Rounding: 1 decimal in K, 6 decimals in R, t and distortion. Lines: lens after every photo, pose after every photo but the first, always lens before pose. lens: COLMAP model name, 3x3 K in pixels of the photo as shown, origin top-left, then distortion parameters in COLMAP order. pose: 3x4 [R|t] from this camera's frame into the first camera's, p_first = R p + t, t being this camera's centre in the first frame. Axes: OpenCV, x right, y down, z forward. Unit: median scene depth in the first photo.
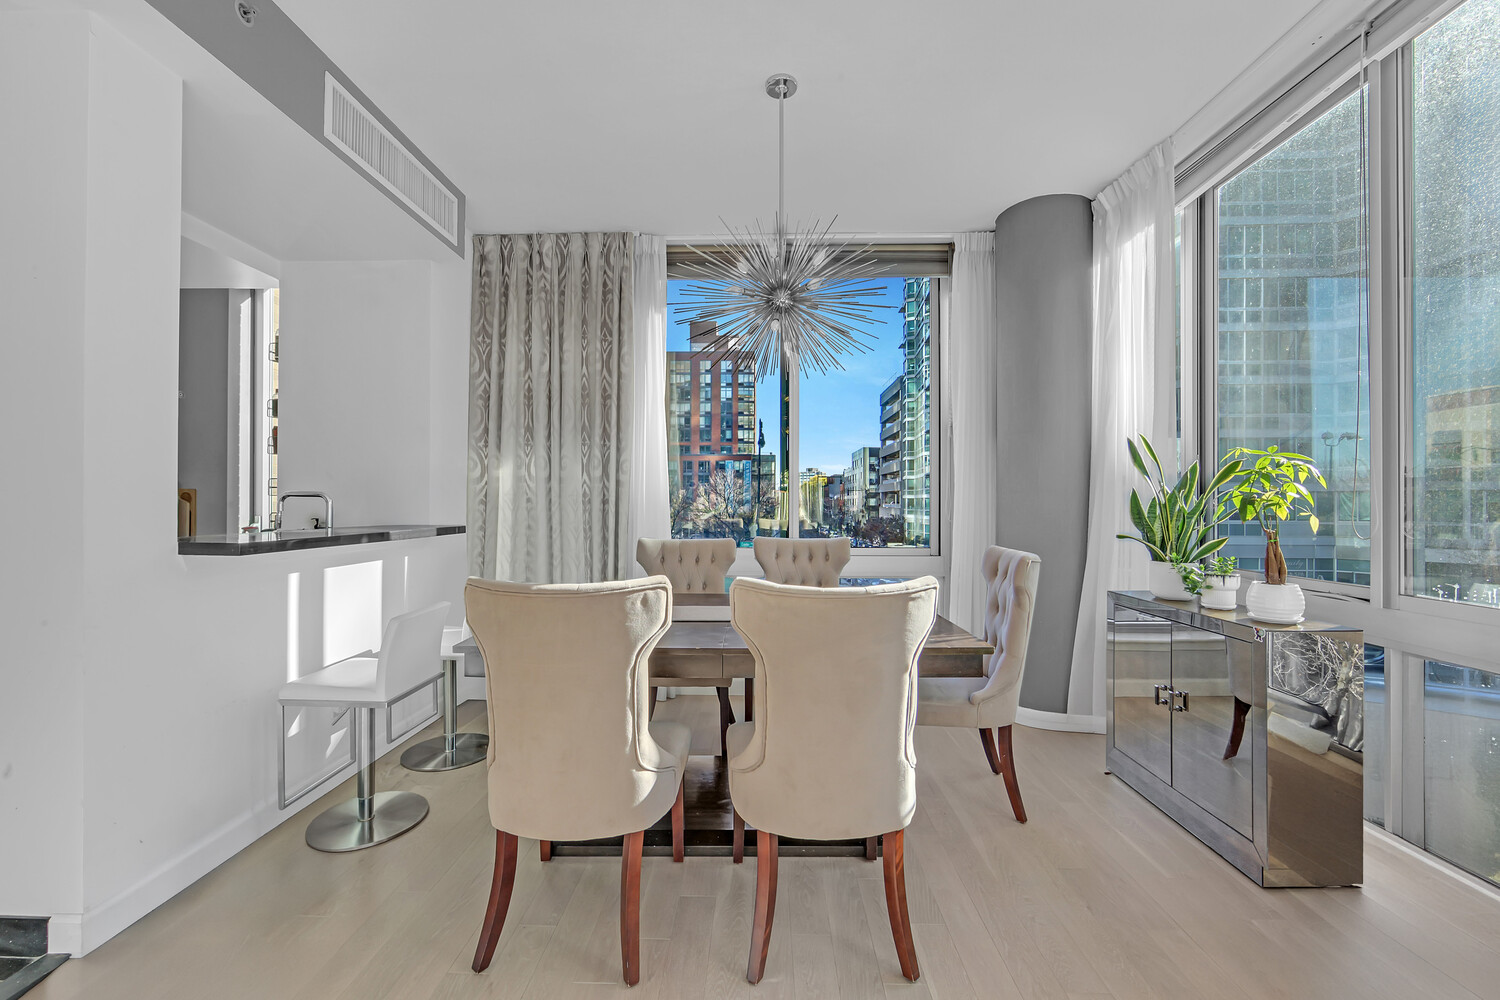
lens RADIAL K [[599.2, 0, 743.0], [0, 599.2, 498.8], [0, 0, 1]] dist [-0.011980, 0.004847]
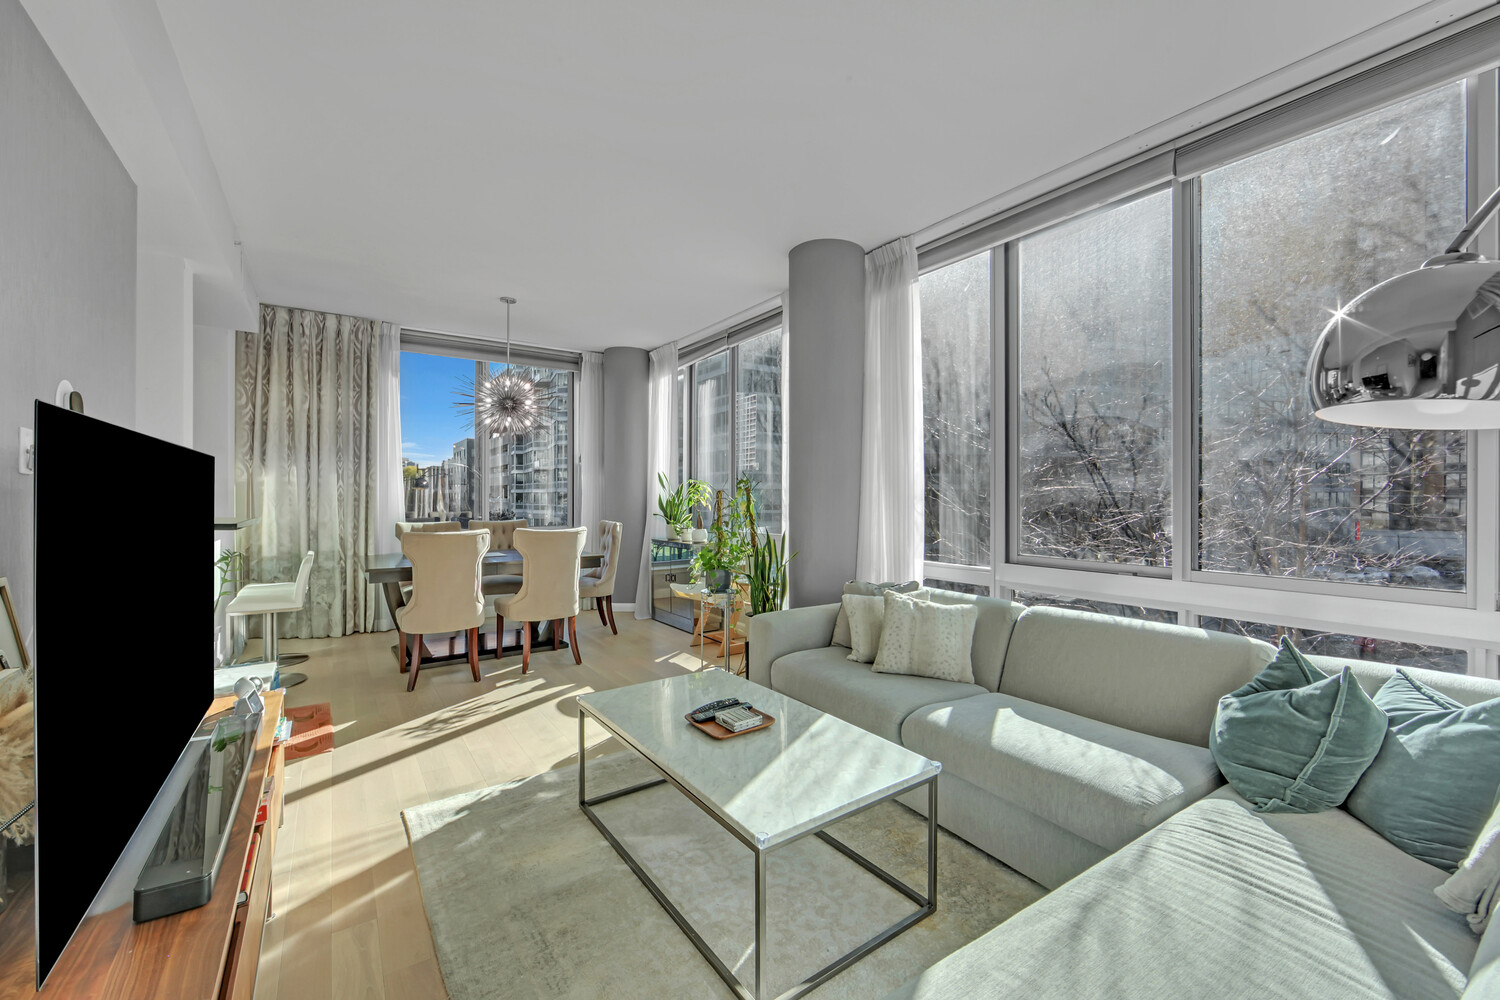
lens RADIAL K [[599.2, 0, 743.0], [0, 599.2, 498.8], [0, 0, 1]] dist [-0.011980, 0.004847]
pose [[0.806792, -0.001678, 0.590833, -0.331867], [-0.003570, 0.999964, 0.007715, -0.012450], [-0.590825, -0.008334, 0.806757, -0.762481]]
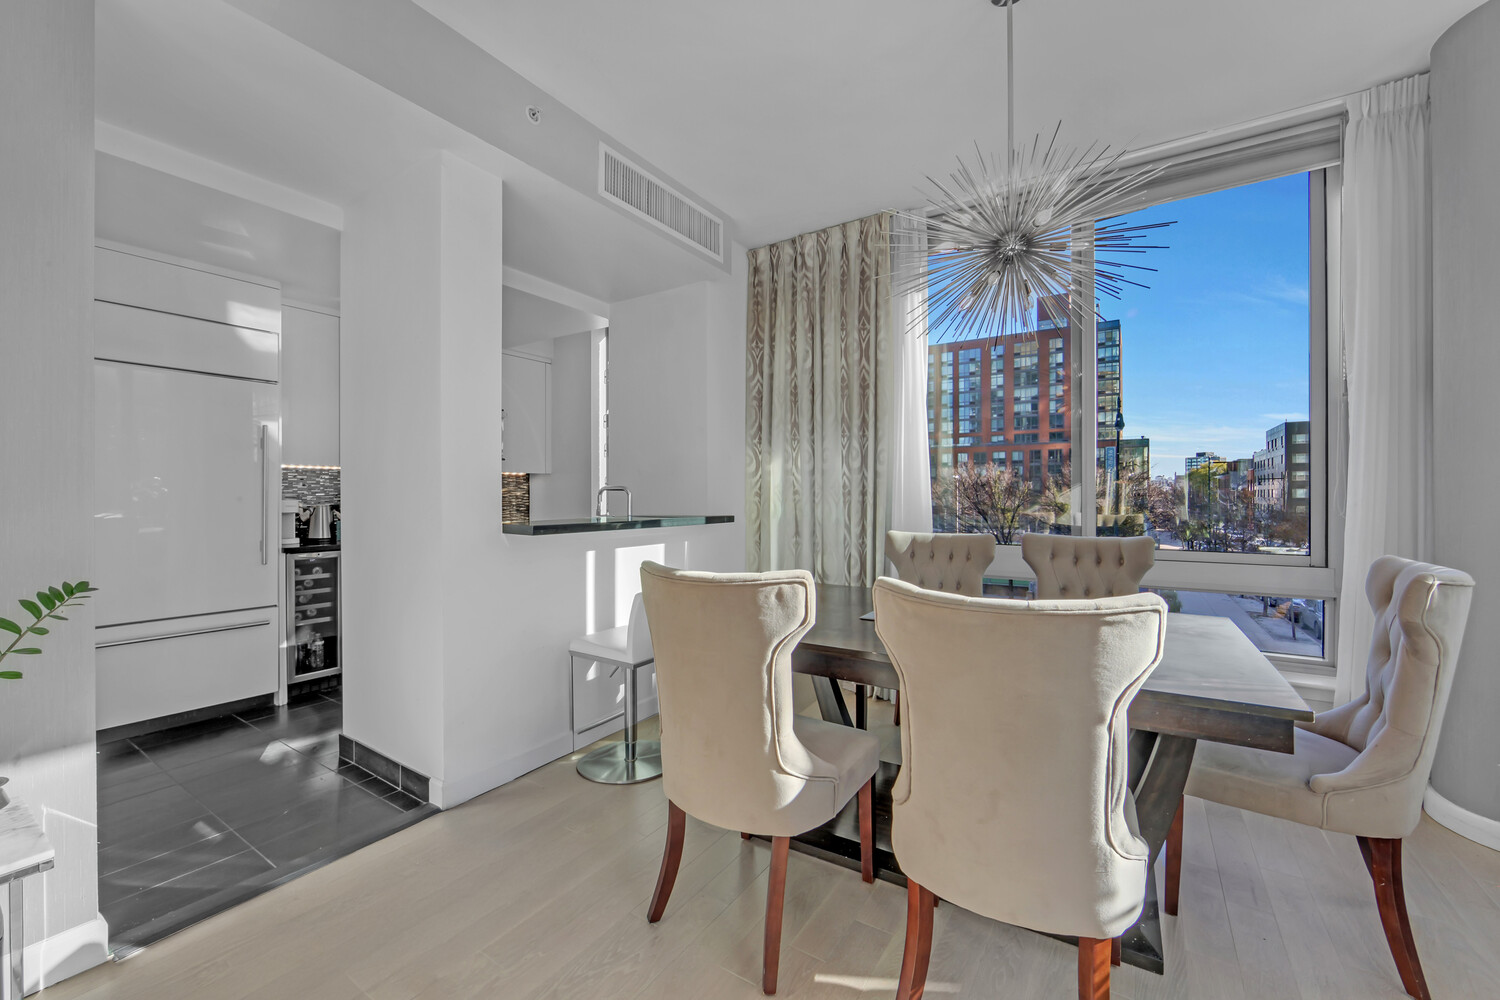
lens RADIAL K [[590.1, 0, 757.3], [0, 590.1, 497.8], [0, 0, 1]] dist [-0.010715, 0.004127]
pose [[0.858802, -0.002556, -0.512301, 0.116653], [0.007391, 0.999945, 0.007401, 0.004005], [0.512254, -0.010142, 0.858774, 0.076732]]
